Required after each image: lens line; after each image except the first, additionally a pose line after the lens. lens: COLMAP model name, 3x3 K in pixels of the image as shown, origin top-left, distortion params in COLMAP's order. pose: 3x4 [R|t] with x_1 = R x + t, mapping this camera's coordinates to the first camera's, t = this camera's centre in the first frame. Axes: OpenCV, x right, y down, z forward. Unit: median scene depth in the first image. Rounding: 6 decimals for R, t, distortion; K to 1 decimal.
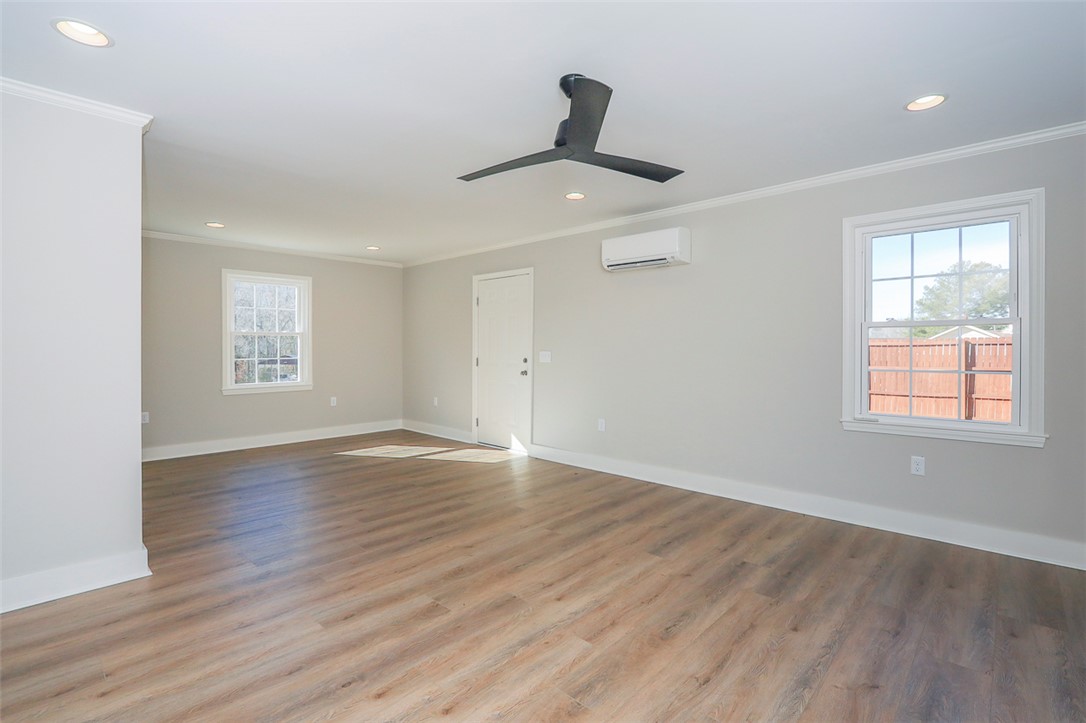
lens RADIAL K [[501.3, 0, 548.9], [0, 501.3, 351.8], [0, 0, 1]] dist [-0.017262, 0.000389]
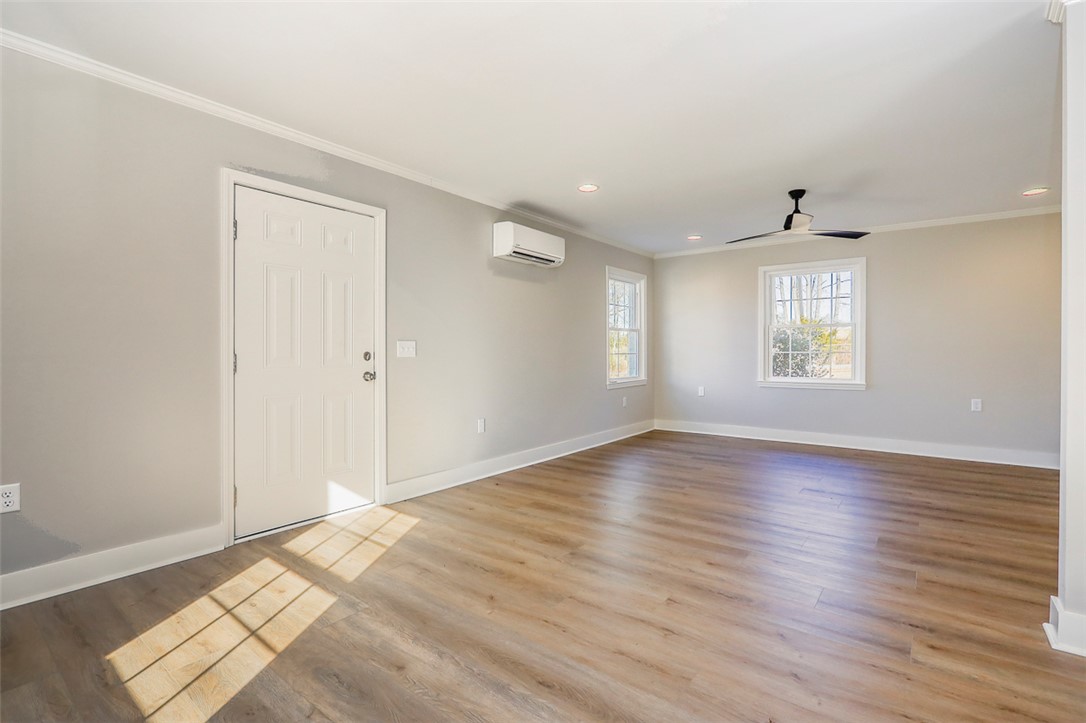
lens RADIAL K [[501.3, 0, 548.9], [0, 501.3, 351.8], [0, 0, 1]] dist [-0.017262, 0.000389]
pose [[-0.094141, -0.000636, 0.995559, -1.224655], [0.008008, 0.999967, 0.001396, 0.024721], [-0.995527, 0.008104, -0.094133, 1.508073]]
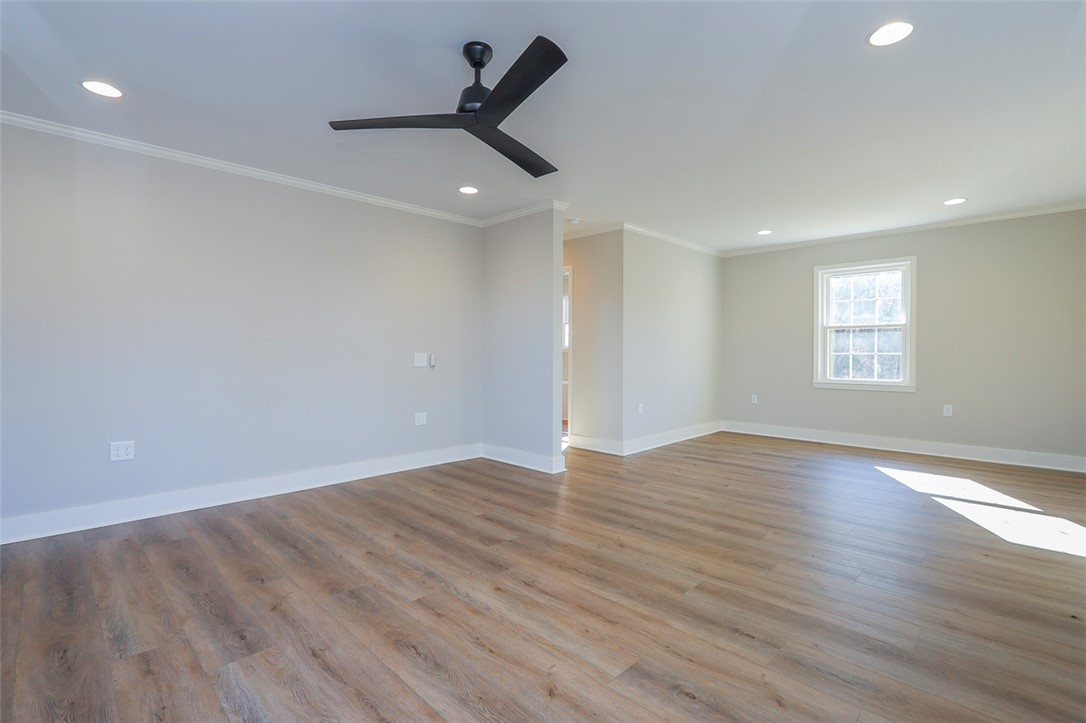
lens RADIAL K [[501.3, 0, 548.9], [0, 501.3, 351.8], [0, 0, 1]] dist [-0.017262, 0.000389]
pose [[-0.020659, 0.003863, -0.999779, 0.742001], [-0.010262, 0.999939, 0.004076, 0.025495], [0.999734, 0.010344, -0.020618, 0.844724]]
